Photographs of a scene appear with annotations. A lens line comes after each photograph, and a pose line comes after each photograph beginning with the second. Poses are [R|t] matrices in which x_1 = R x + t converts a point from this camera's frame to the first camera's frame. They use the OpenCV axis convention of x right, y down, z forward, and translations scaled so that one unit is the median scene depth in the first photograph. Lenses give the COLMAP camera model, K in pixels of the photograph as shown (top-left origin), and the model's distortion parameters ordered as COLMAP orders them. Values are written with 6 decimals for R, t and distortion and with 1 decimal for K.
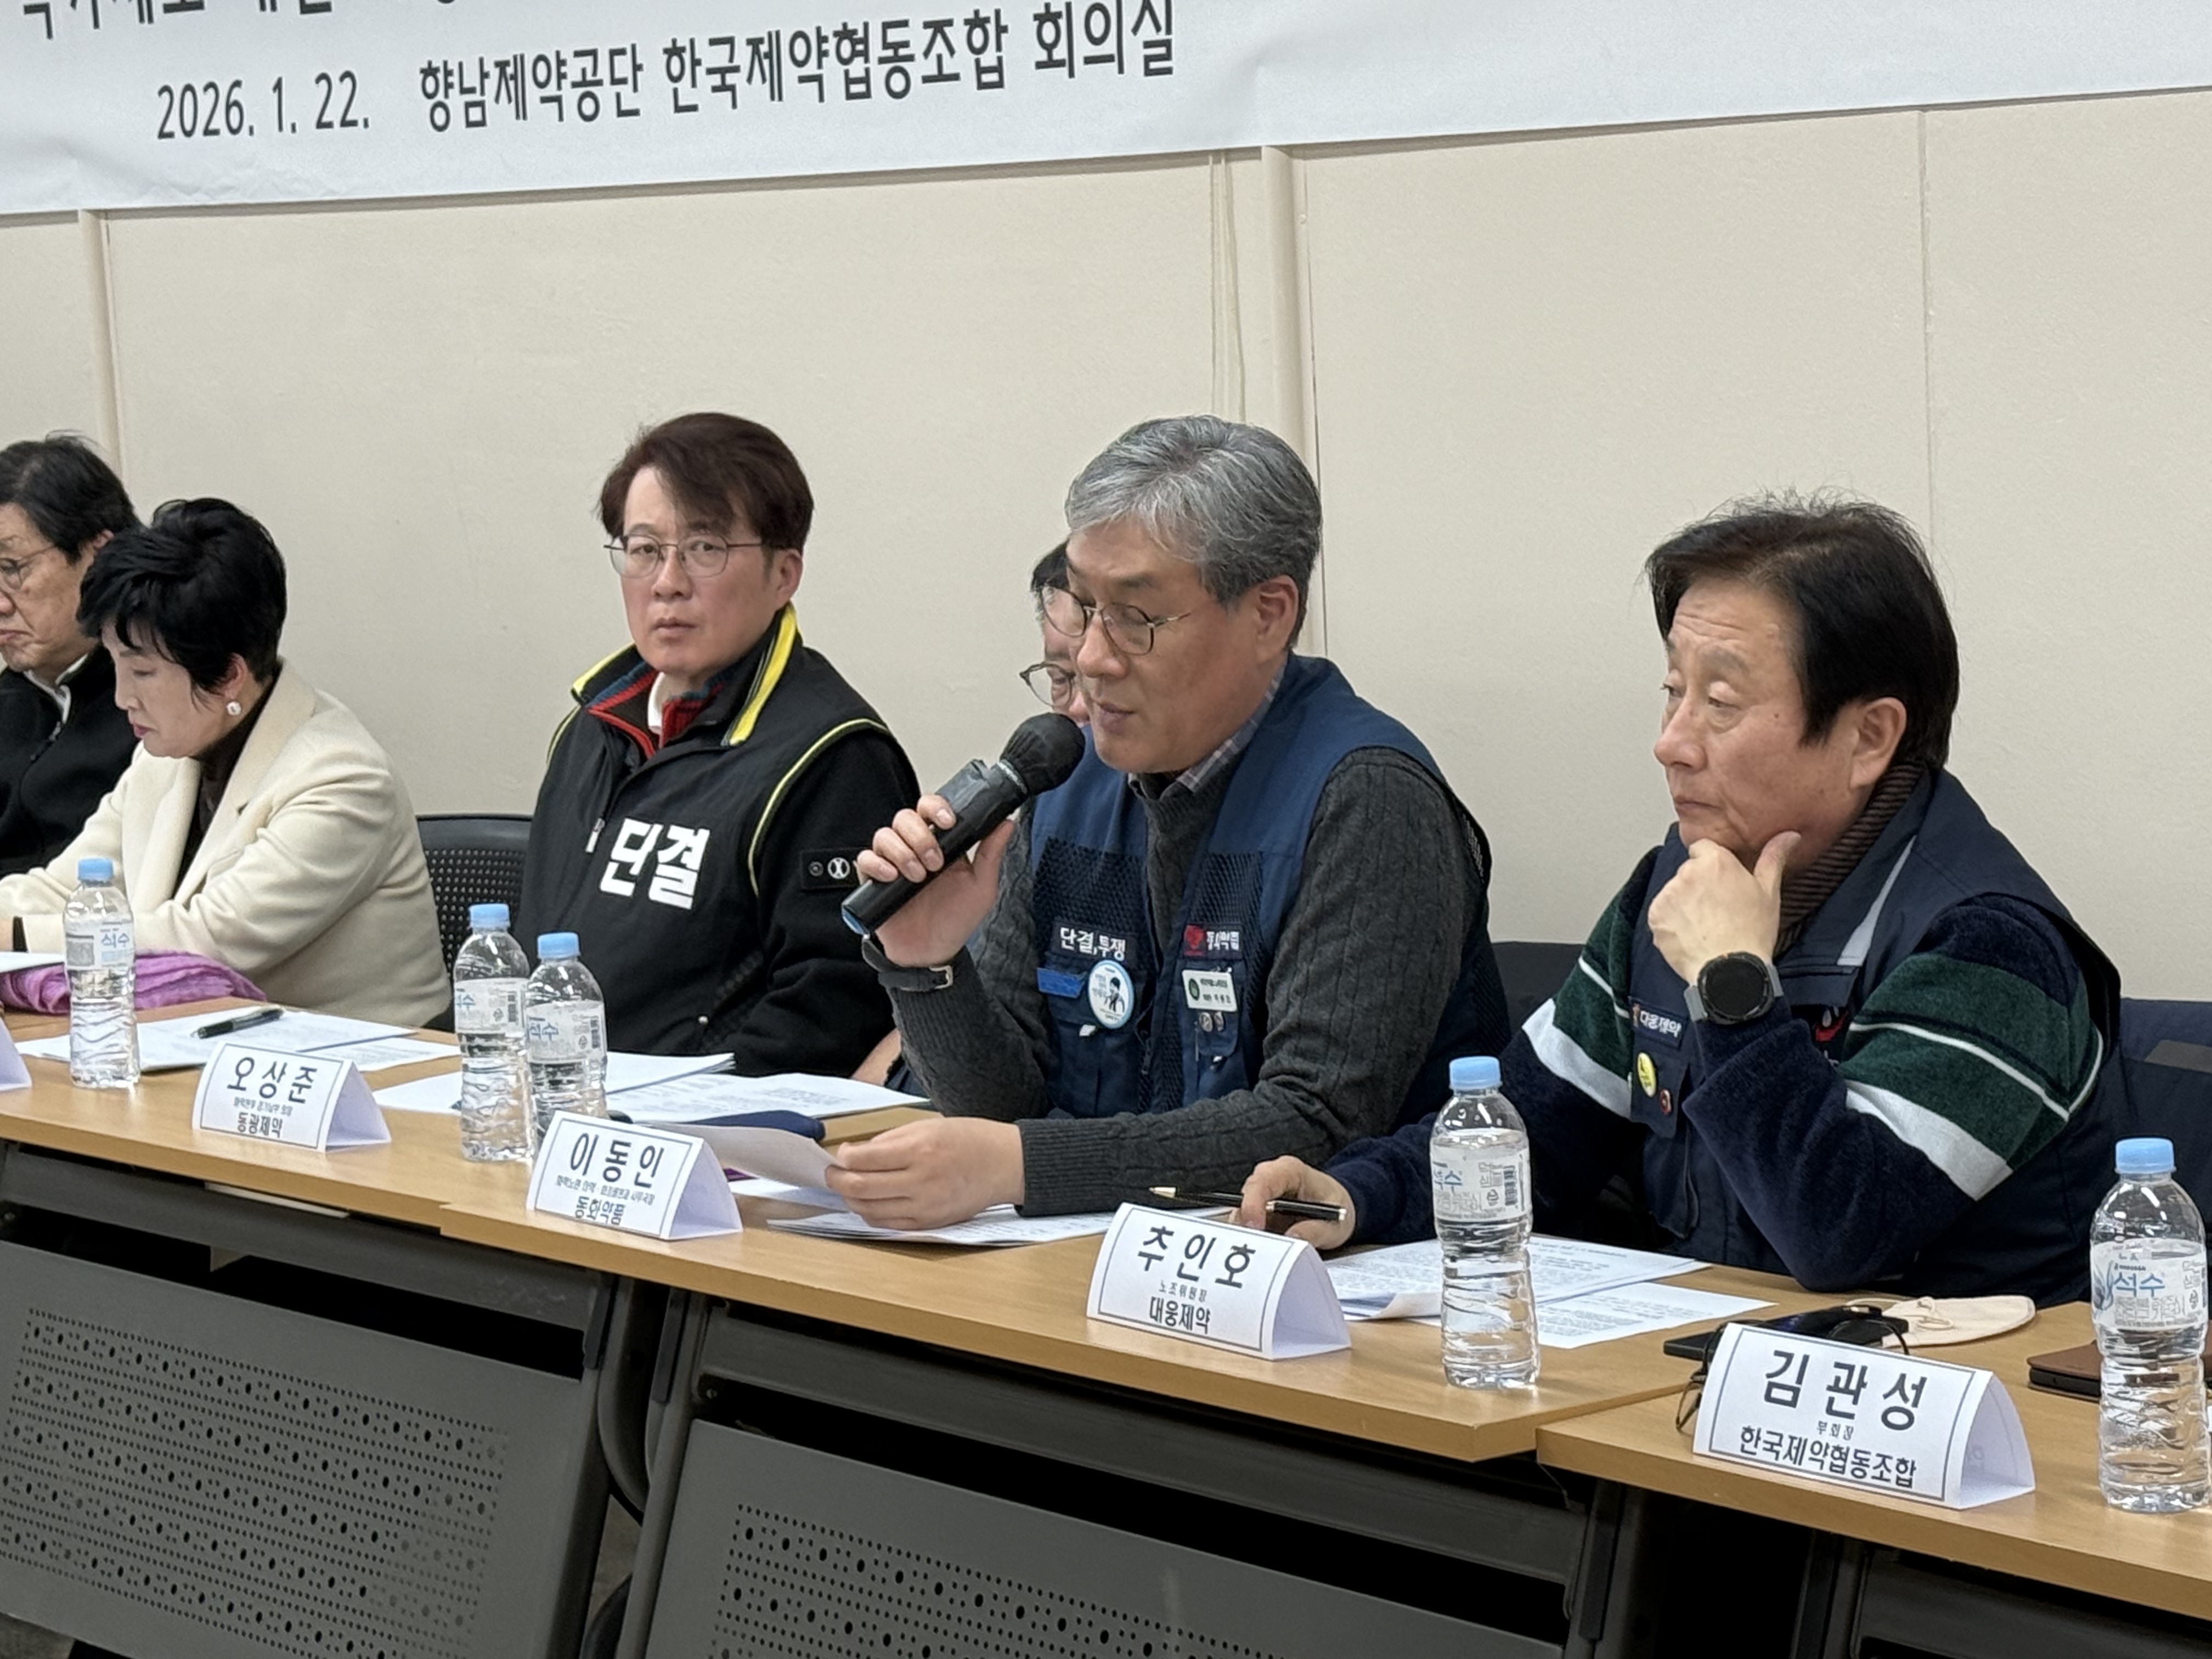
lens RADIAL K [[5042.1, 0, 1106.0], [0, 5042.1, 829.5], [0, 0, 1]] dist [0.203699, 0.250718]
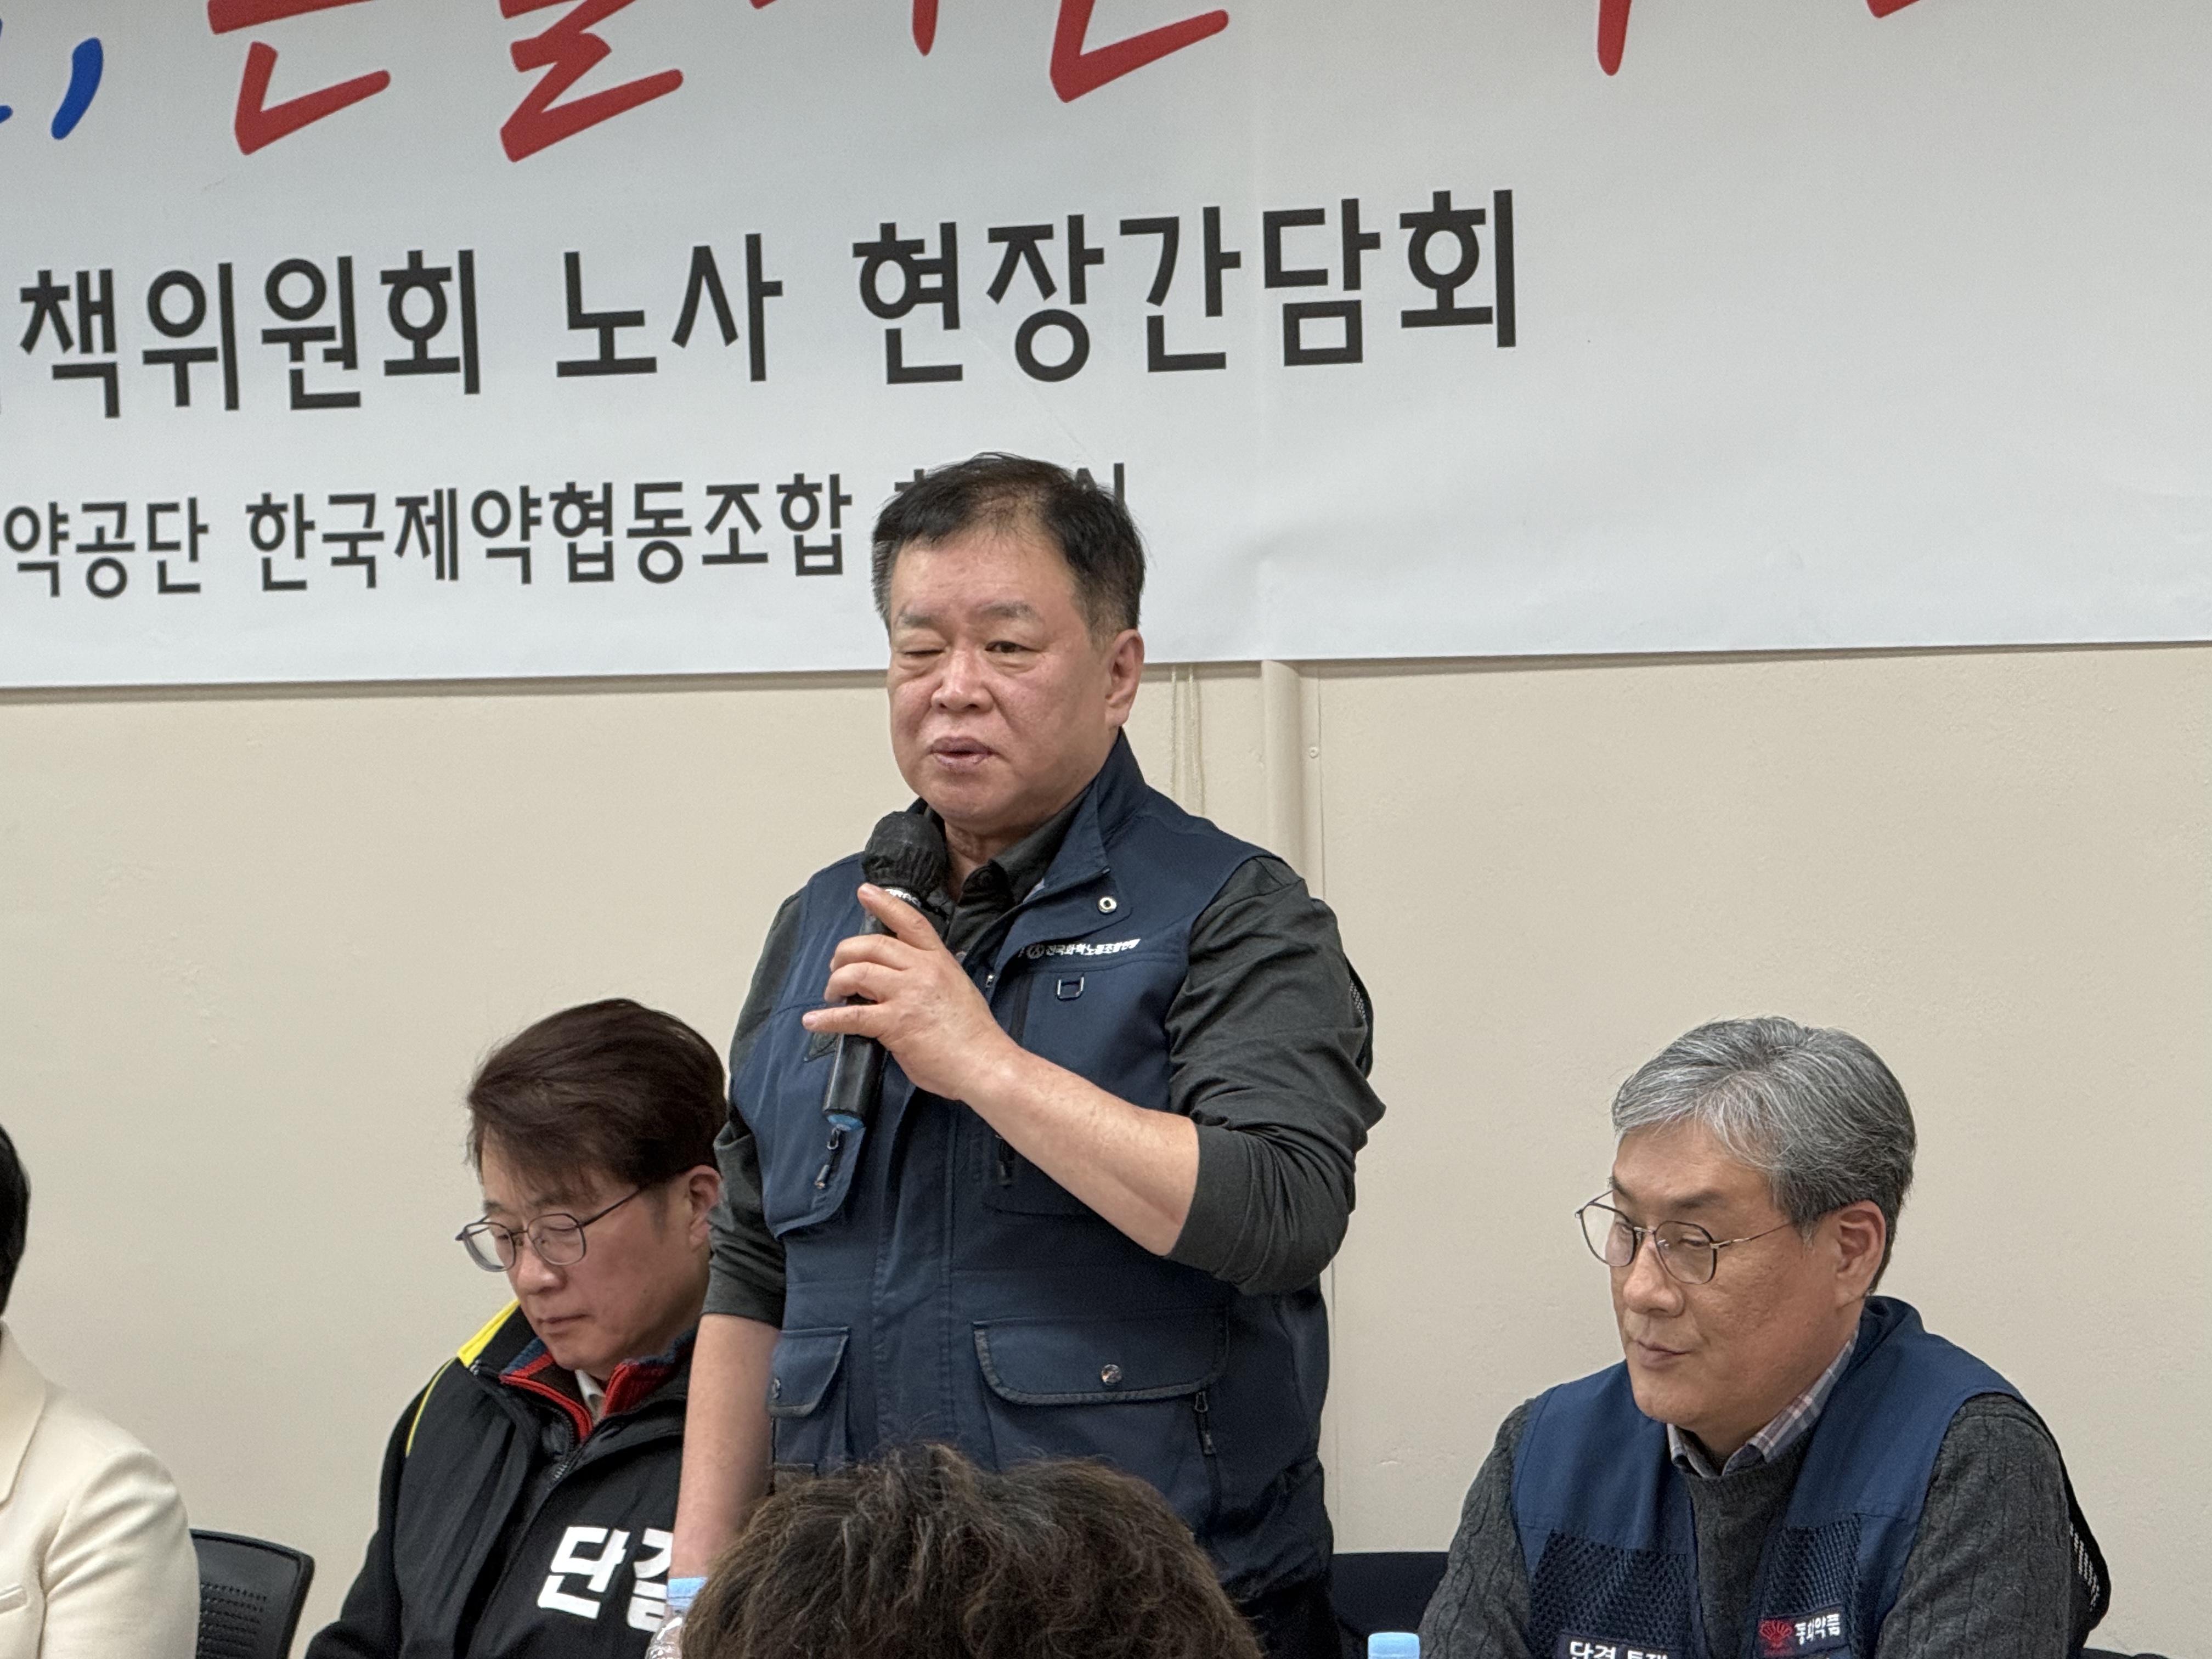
lens RADIAL K [[8732.2, 0, 1106.0], [0, 8732.2, 829.5], [0, 0, 1]] dist [-0.018746, 4.052689]
pose [[0.961718, 0.006185, 0.273971, -0.335068], [0.020345, 0.995375, -0.093890, 0.016945], [-0.273284, 0.095870, 0.957144, -0.268860]]
